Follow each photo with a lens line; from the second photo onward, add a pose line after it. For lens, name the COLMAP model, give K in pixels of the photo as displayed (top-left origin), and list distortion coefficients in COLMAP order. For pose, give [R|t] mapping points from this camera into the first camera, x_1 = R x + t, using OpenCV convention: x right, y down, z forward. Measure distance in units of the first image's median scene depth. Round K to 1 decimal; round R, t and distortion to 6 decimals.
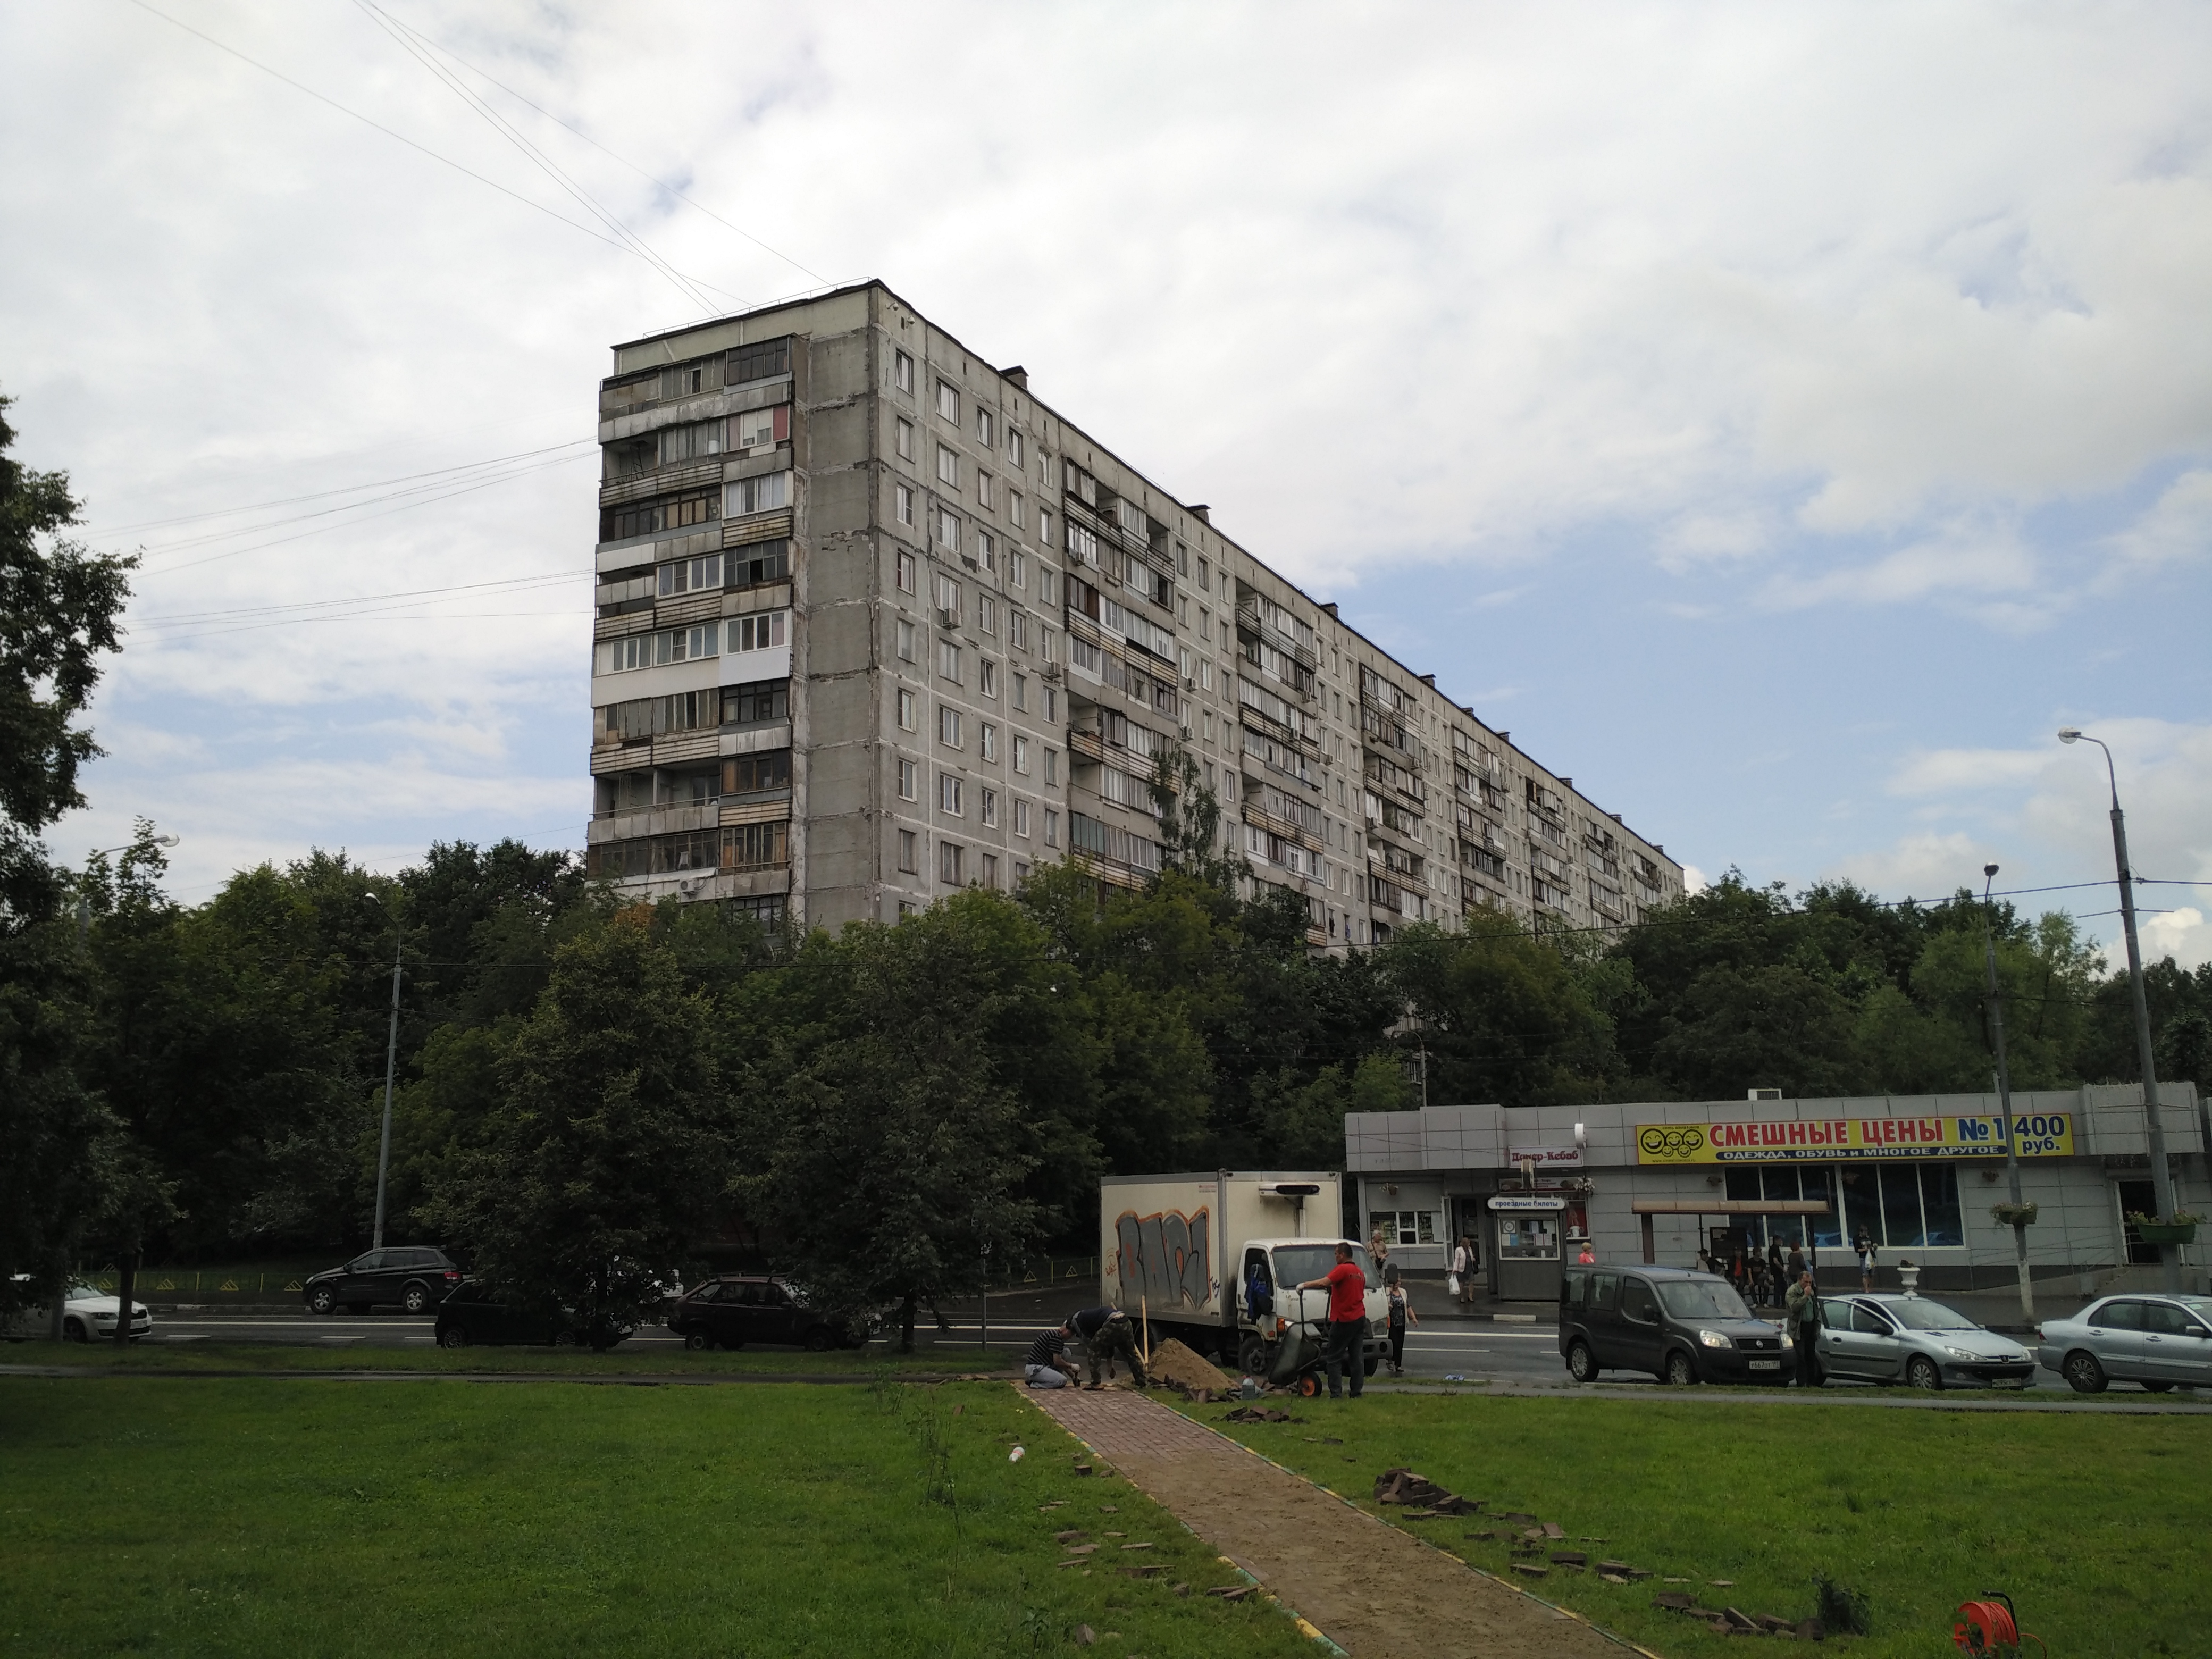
lens RADIAL K [[2026.6, 0, 1119.4], [0, 2026.6, 812.6], [0, 0, 1]] dist [0.063444, 0.000000]
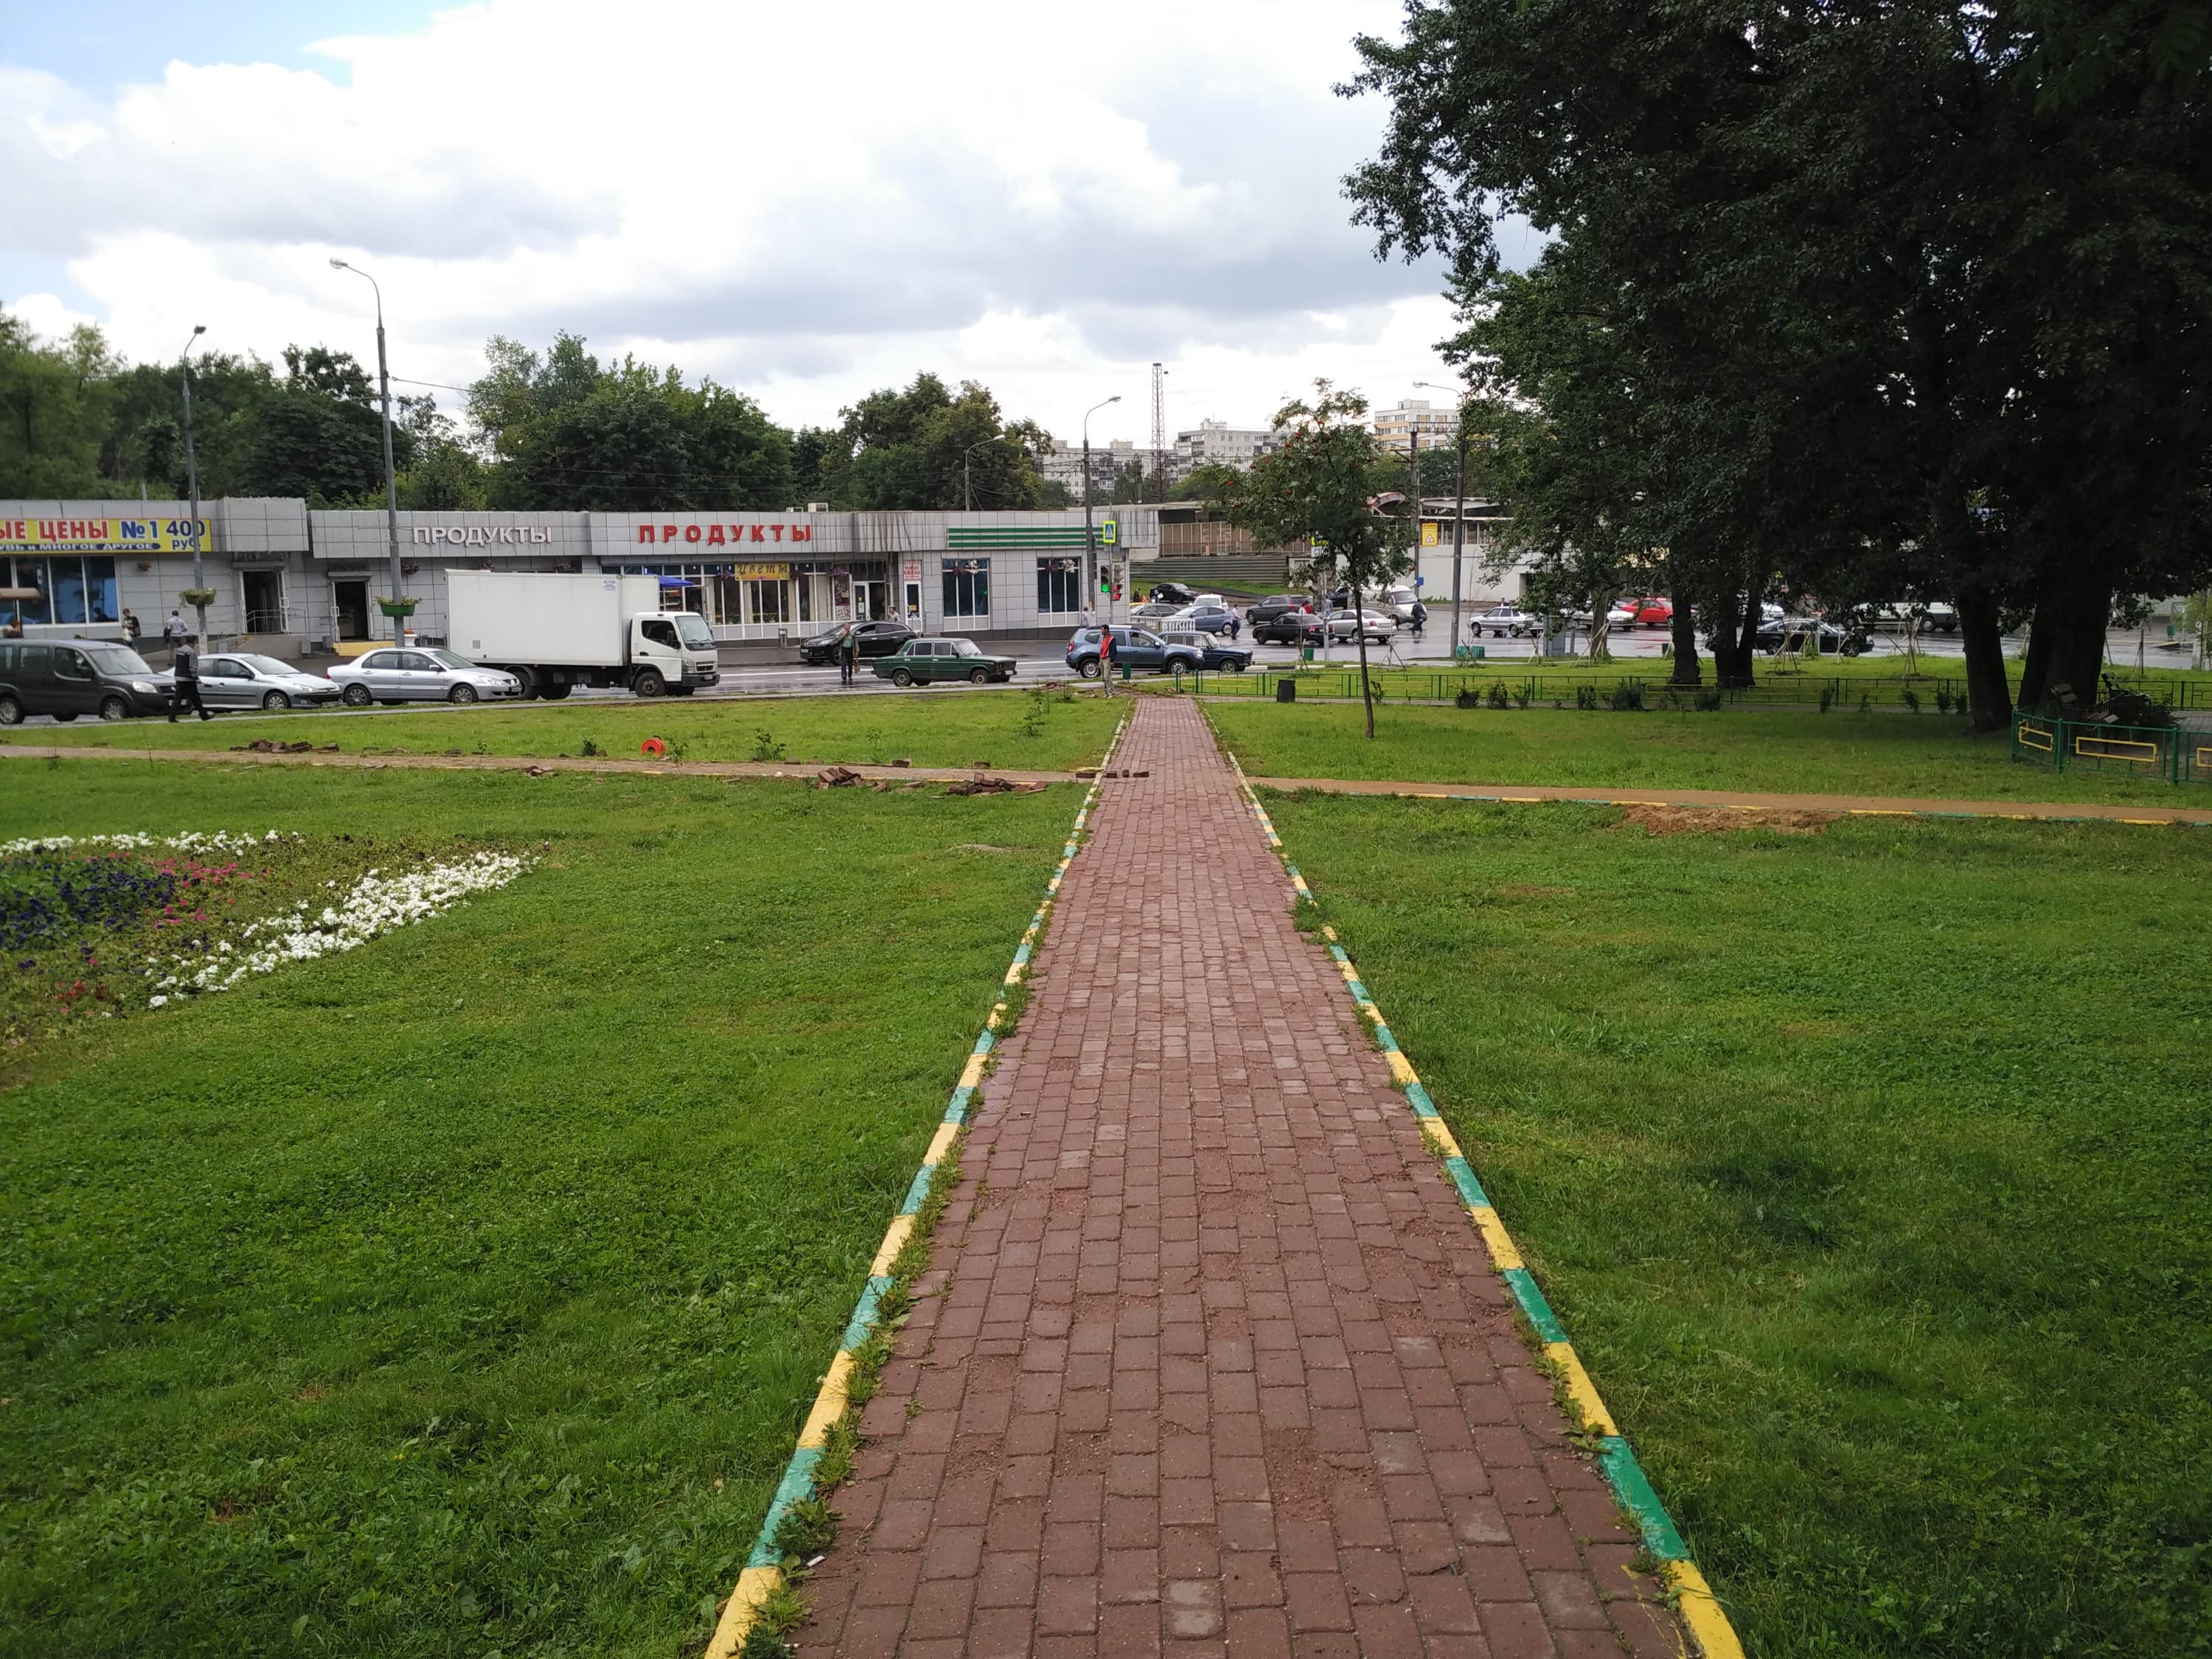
lens RADIAL K [[2026.6, 0, 1096.7], [0, 2026.6, 825.7], [0, 0, 1]] dist [0.063444, 0.000000]
pose [[0.582528, -0.096255, 0.807091, -0.182098], [-0.150524, 0.963013, 0.223493, -0.026416], [-0.798751, -0.251677, 0.546493, -0.127846]]
